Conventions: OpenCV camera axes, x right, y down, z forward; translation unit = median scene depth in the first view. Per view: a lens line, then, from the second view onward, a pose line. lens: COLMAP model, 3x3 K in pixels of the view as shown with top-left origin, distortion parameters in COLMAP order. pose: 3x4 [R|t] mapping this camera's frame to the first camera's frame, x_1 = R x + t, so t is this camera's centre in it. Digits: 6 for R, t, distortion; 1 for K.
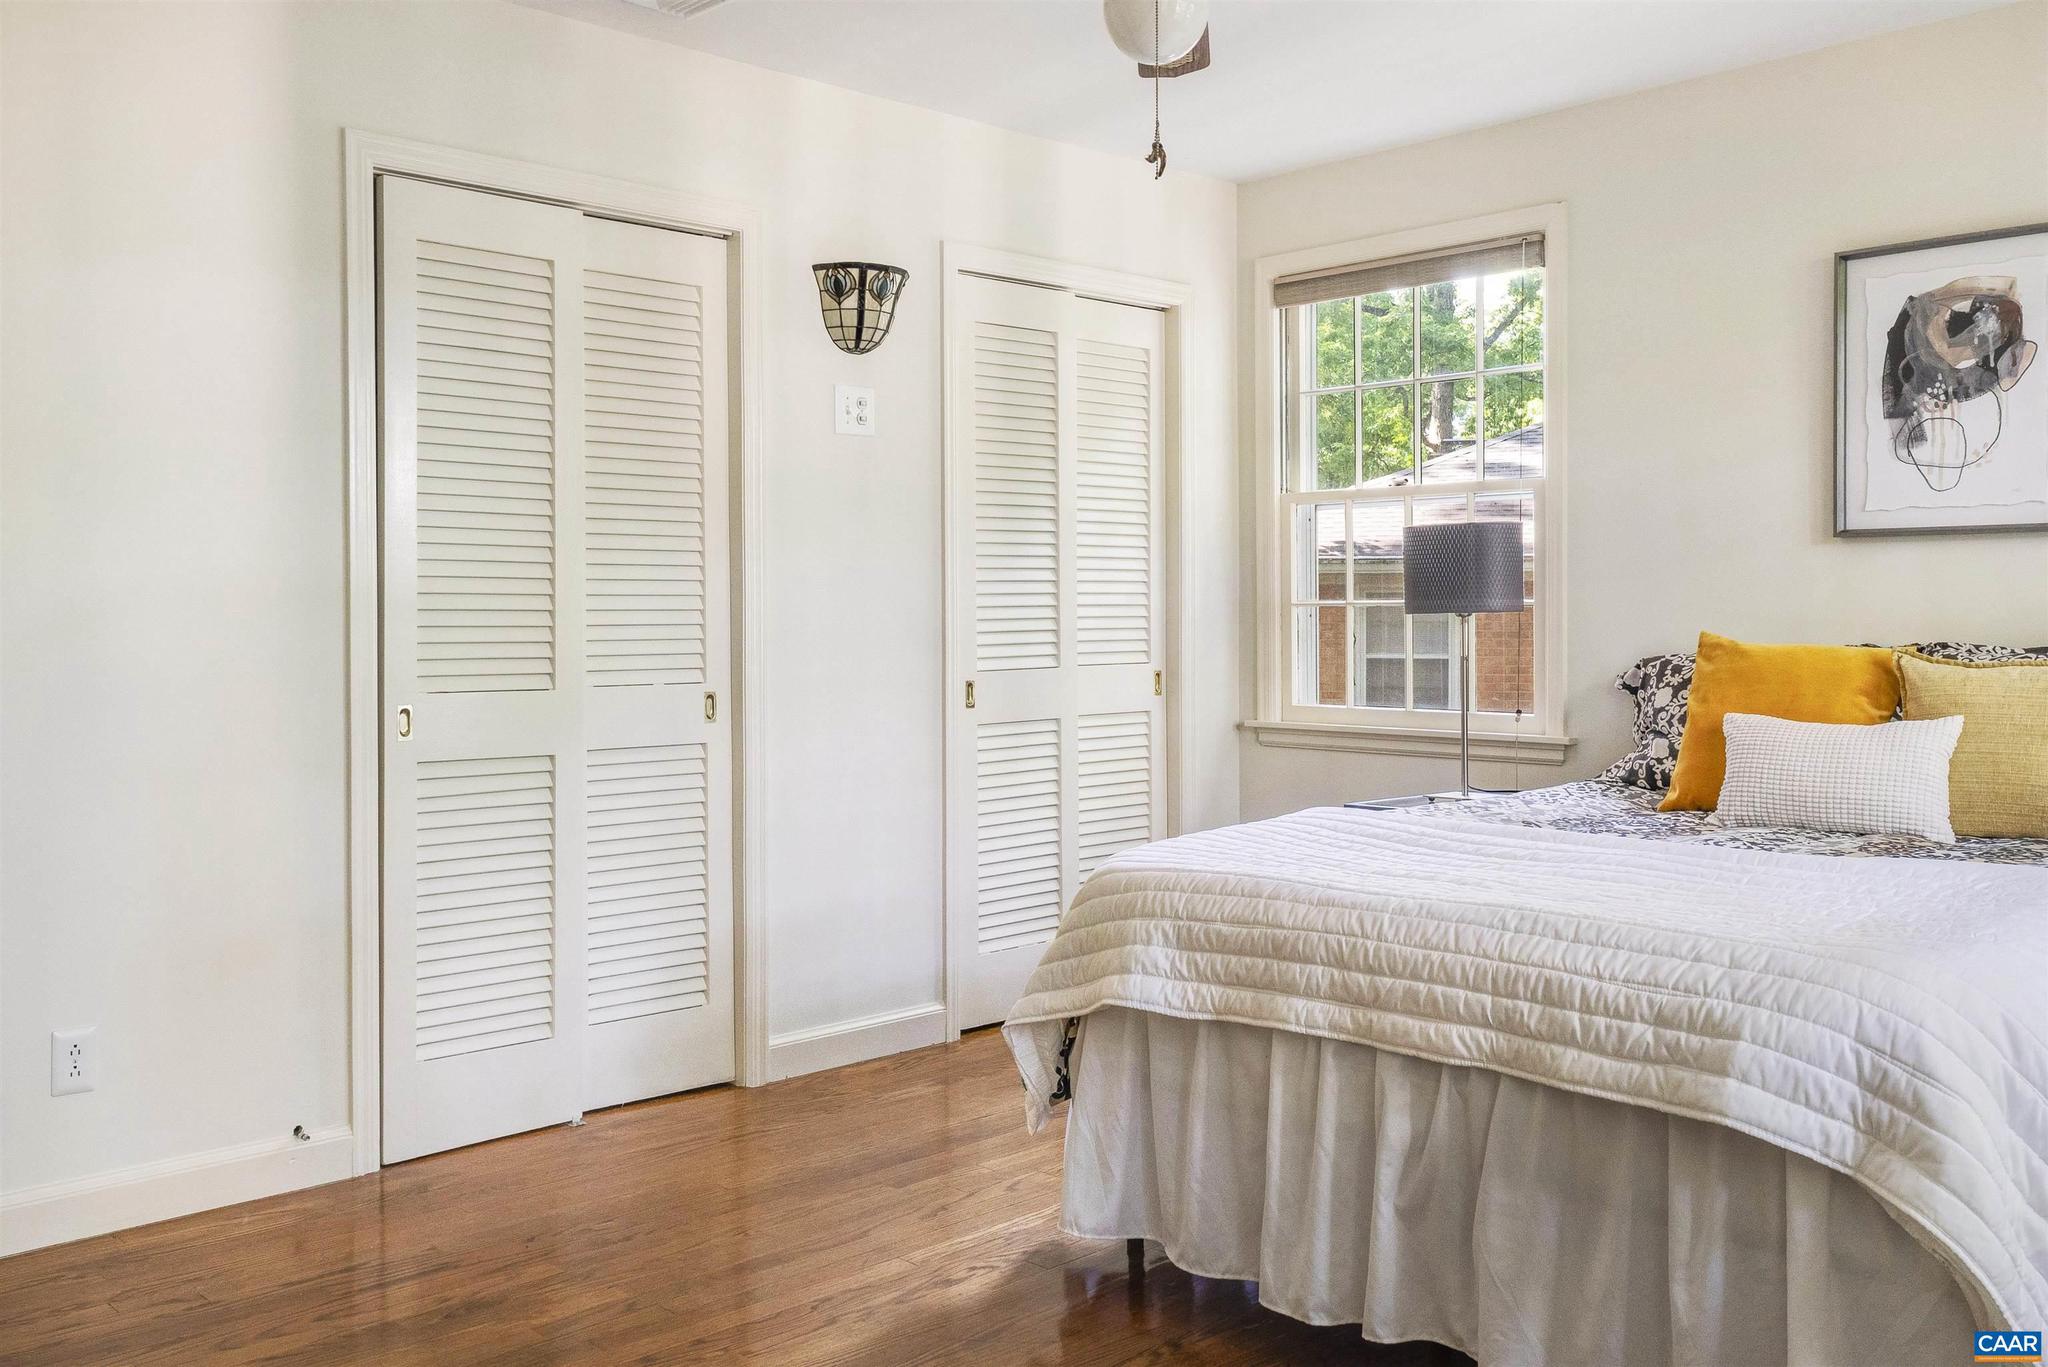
lens RADIAL K [[1751.2, 0, 1025.9], [0, 1751.2, 675.6], [0, 0, 1]] dist [0.062992, -0.000691]
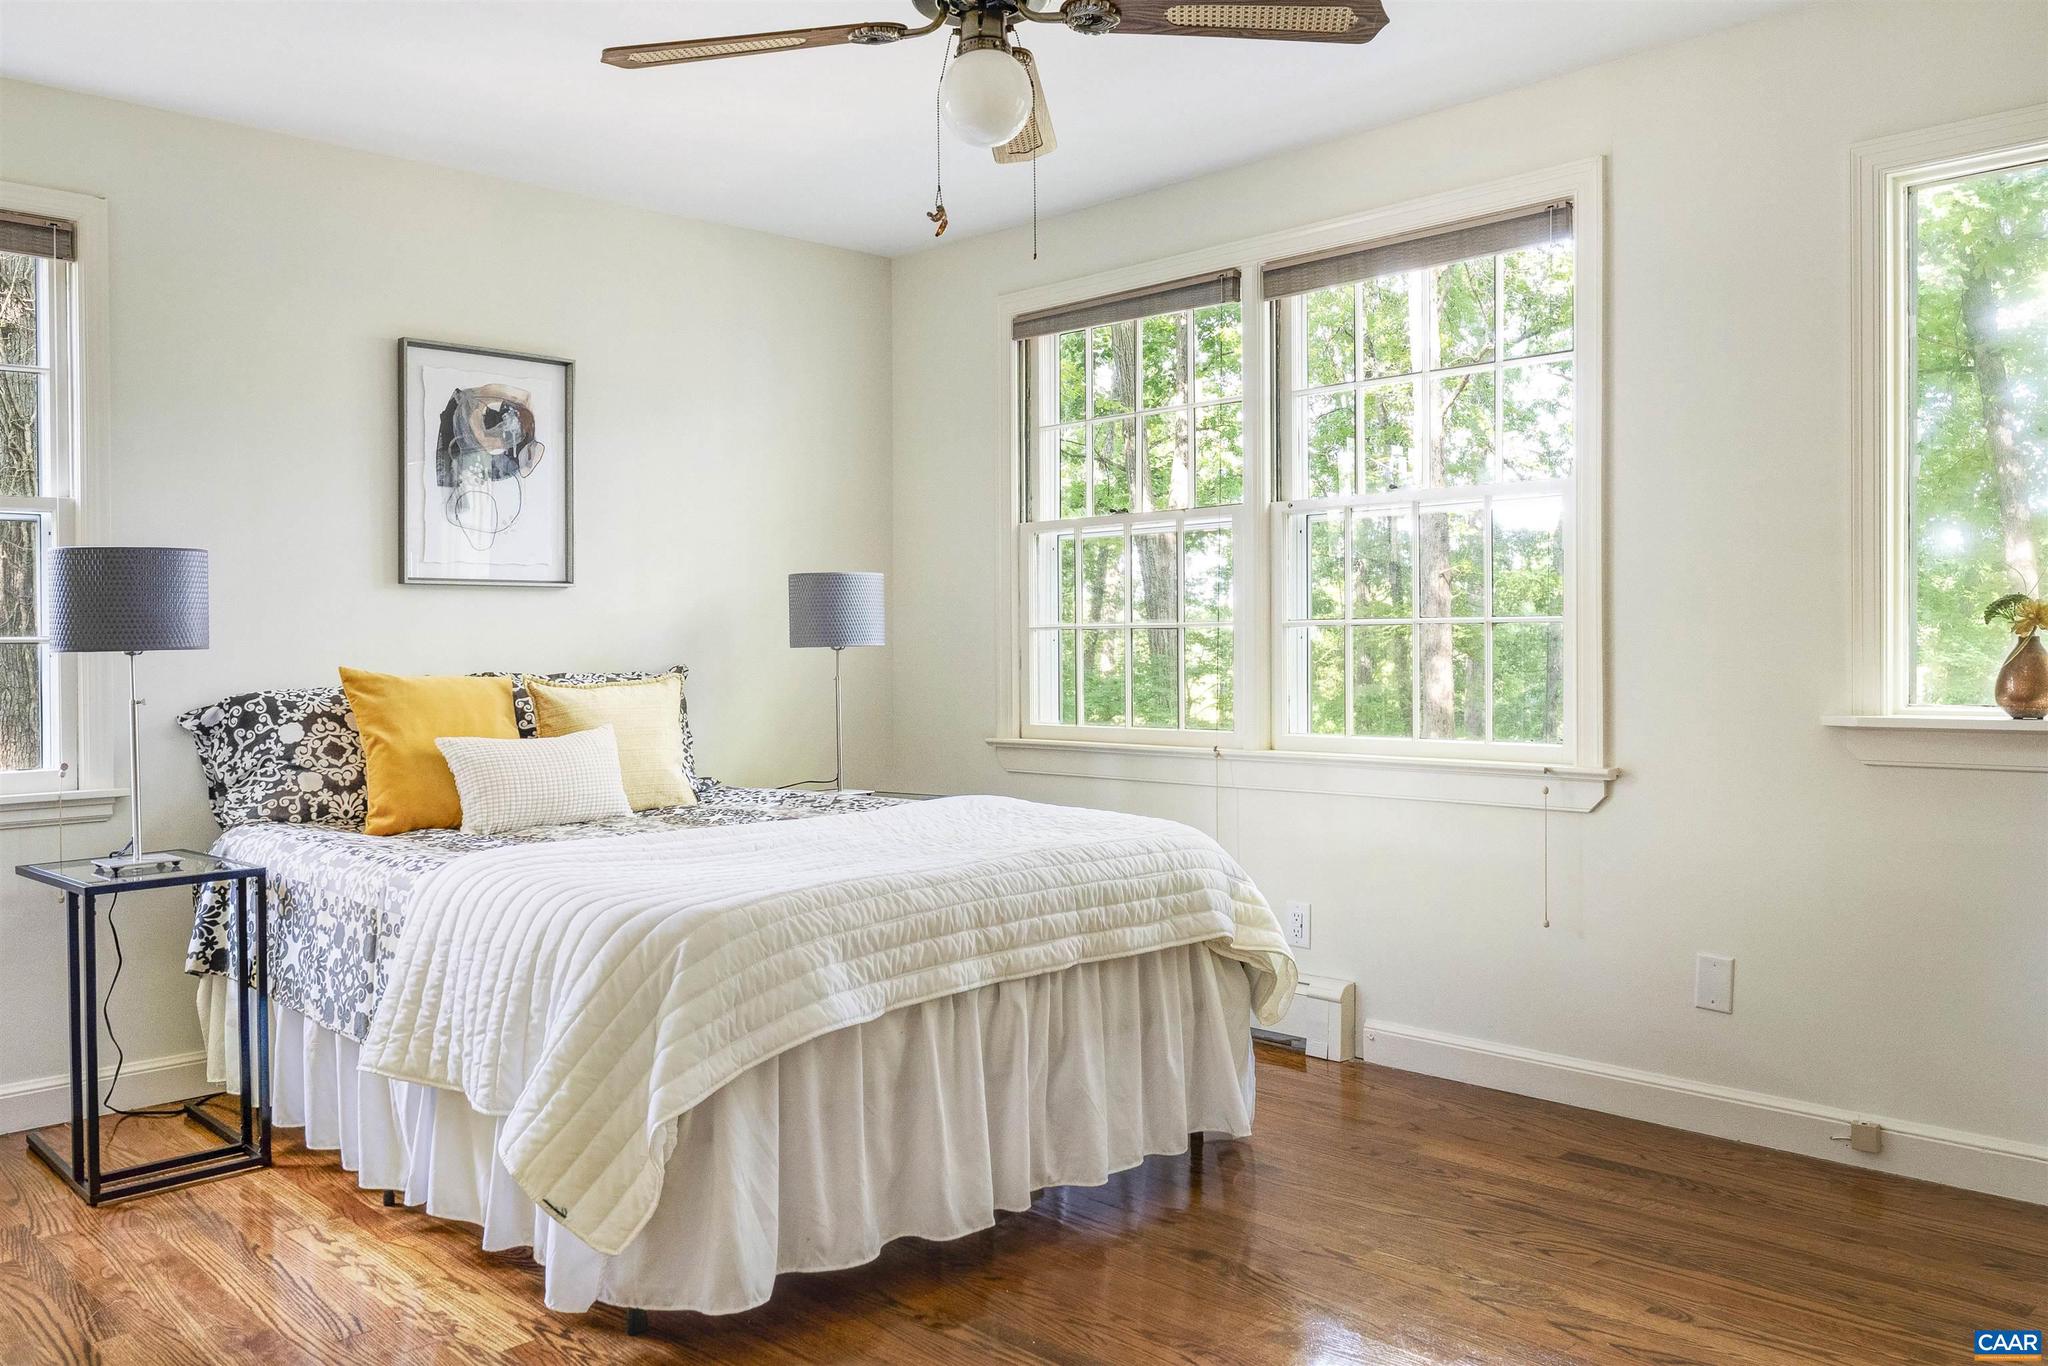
lens RADIAL K [[1591.8, 0, 1026.3], [0, 1591.8, 679.0], [0, 0, 1]] dist [0.000163, -0.000579]
pose [[0.019595, -0.019596, 0.999616, -0.599403], [0.050928, 0.998530, 0.018577, -0.015566], [-0.998510, 0.050545, 0.020565, 0.612404]]
